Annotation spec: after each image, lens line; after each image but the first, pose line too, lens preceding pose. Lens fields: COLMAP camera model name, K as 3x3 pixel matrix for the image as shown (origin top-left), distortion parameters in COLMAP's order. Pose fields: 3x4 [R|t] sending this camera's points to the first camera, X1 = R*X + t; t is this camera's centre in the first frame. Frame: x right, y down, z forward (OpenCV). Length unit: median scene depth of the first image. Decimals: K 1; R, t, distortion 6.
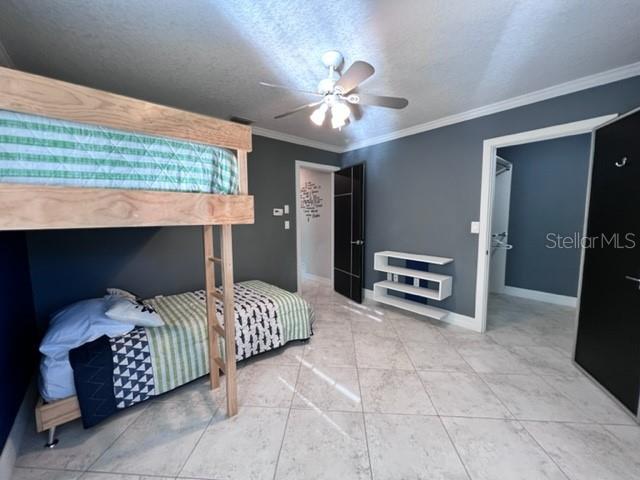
lens RADIAL K [[255.9, 0, 314.2], [0, 255.9, 241.7], [0, 0, 1]] dist [-0.001523, 0.000068]
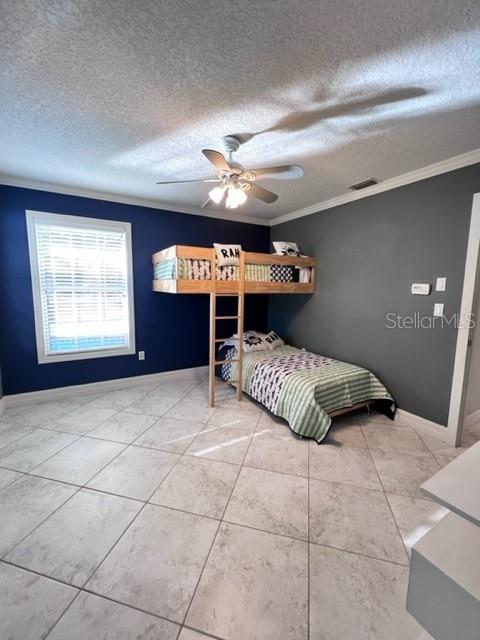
lens RADIAL K [[256.1, 0, 238.9], [0, 256.1, 319.1], [0, 0, 1]] dist [-0.002296, -0.000348]
pose [[-0.164063, 0.127329, -0.978198, 1.062105], [-0.117959, 0.981987, 0.147606, -0.143588], [0.979372, 0.139603, -0.146088, 1.148415]]
